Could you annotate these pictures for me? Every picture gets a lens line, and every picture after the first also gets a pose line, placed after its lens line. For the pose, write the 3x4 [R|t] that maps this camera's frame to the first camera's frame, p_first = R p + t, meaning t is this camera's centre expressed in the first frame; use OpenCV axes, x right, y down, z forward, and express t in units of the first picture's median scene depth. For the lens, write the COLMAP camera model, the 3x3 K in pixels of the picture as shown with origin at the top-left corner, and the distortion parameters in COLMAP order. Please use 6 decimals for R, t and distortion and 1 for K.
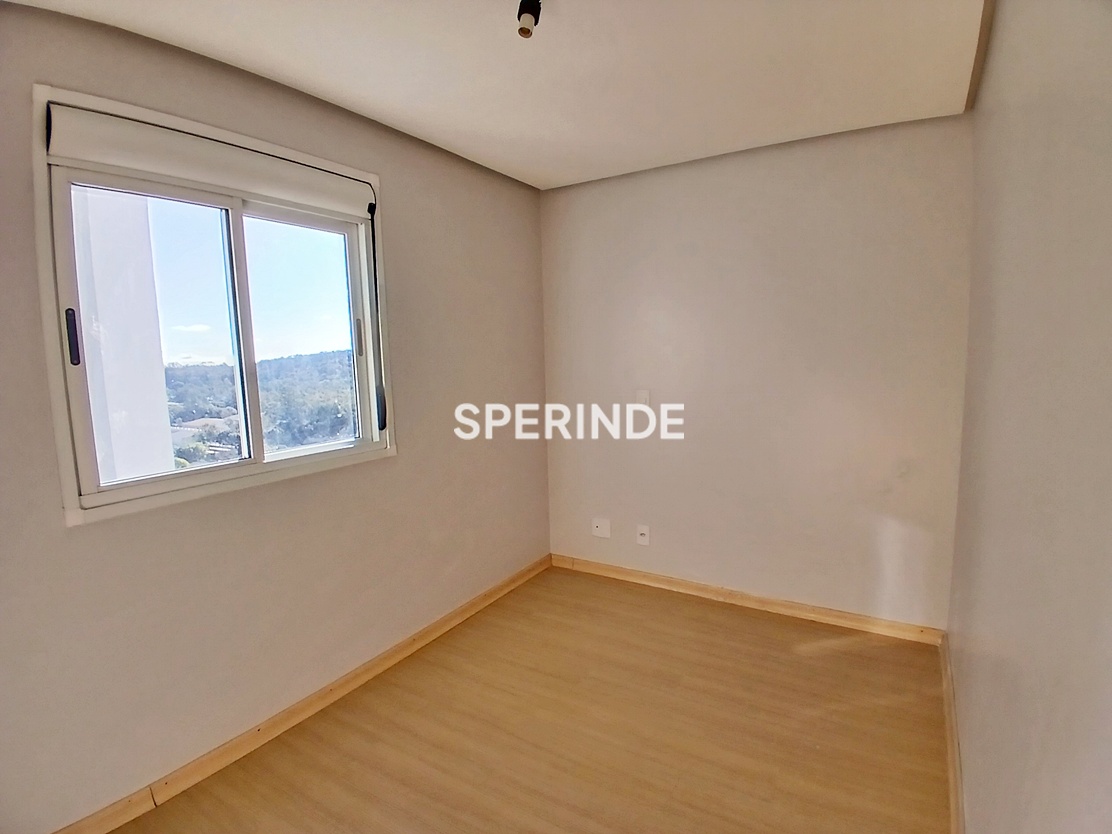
lens RADIAL K [[556.3, 0, 551.5], [0, 556.3, 417.4], [0, 0, 1]] dist [0.001492, -0.044898]
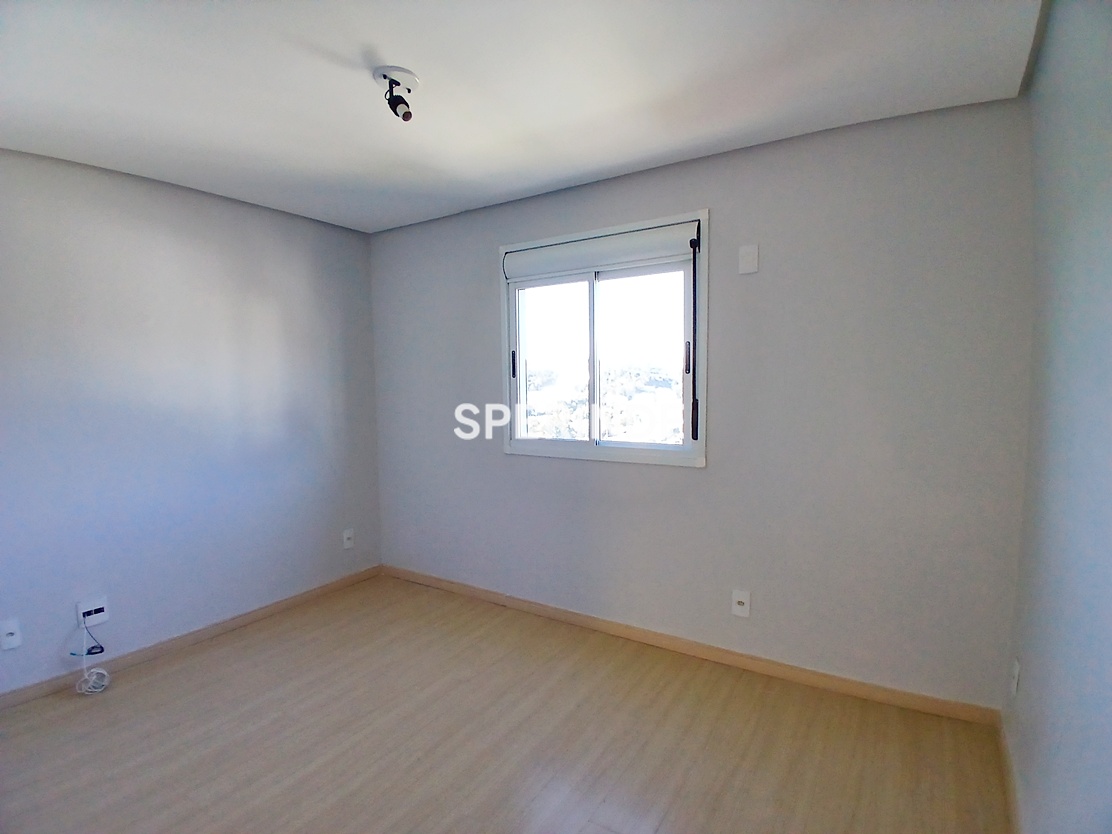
lens RADIAL K [[556.3, 0, 551.5], [0, 556.3, 417.4], [0, 0, 1]] dist [0.001492, -0.044898]
pose [[-0.016580, 0.086357, -0.996126, 1.267083], [-0.108222, 0.990255, 0.087650, -0.147522], [0.993988, 0.109256, -0.007073, 1.171173]]
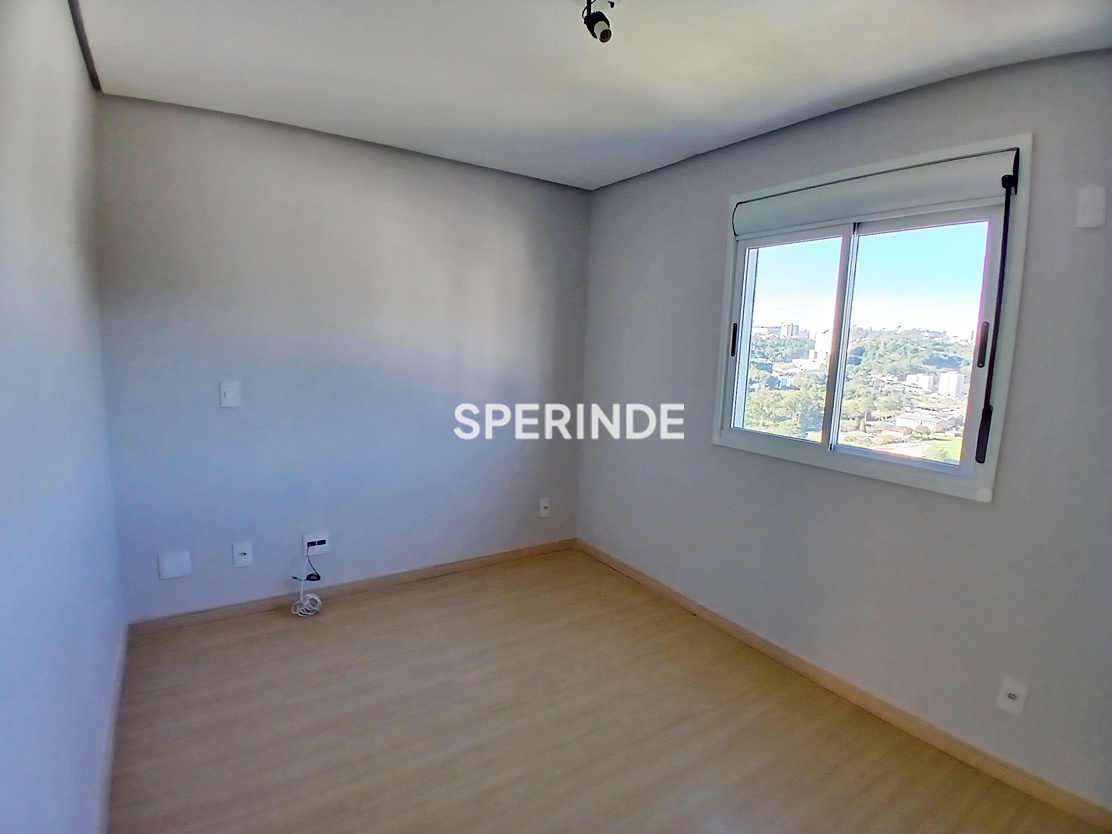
lens RADIAL K [[556.3, 0, 551.5], [0, 556.3, 417.4], [0, 0, 1]] dist [0.001492, -0.044898]
pose [[-0.430062, 0.127190, -0.893795, 1.005781], [-0.138108, 0.969104, 0.204360, -0.187372], [0.892173, 0.211328, -0.399209, 1.231797]]
